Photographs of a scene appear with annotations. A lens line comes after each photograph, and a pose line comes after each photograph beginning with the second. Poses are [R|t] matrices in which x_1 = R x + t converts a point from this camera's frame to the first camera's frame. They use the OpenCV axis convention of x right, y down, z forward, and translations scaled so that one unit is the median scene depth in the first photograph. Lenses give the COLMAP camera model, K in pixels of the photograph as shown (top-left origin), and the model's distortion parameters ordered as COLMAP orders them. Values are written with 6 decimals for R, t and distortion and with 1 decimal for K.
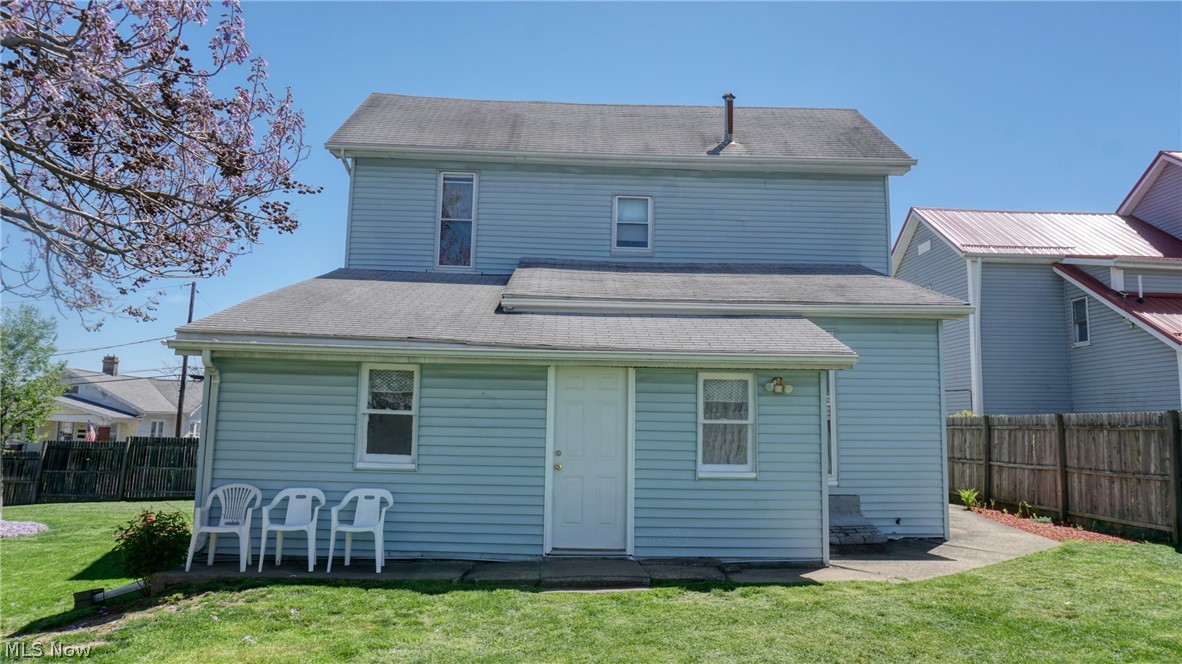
lens RADIAL K [[785.4, 0, 588.2], [0, 785.4, 334.6], [0, 0, 1]] dist [-0.046034, 0.008159]
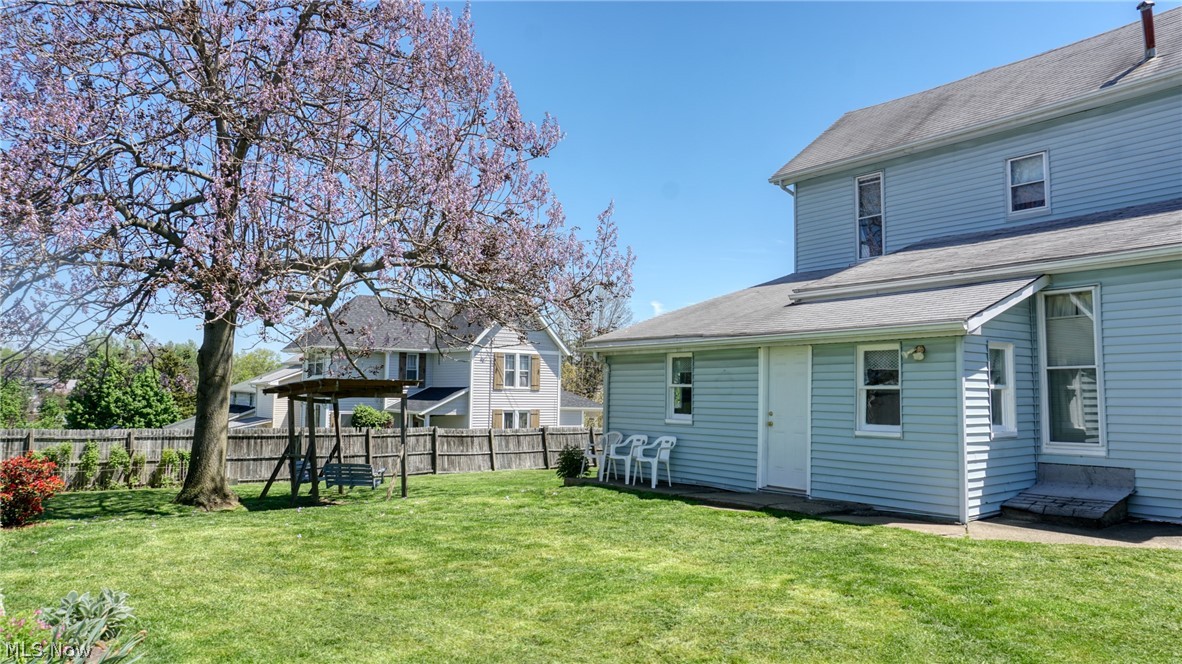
lens RADIAL K [[785.4, 0, 589.1], [0, 785.4, 330.6], [0, 0, 1]] dist [-0.046034, 0.008159]
pose [[0.554430, -0.079308, -0.828443, 0.555737], [0.095115, 0.994965, -0.031594, 0.016123], [0.826777, -0.061281, 0.559182, 0.018828]]
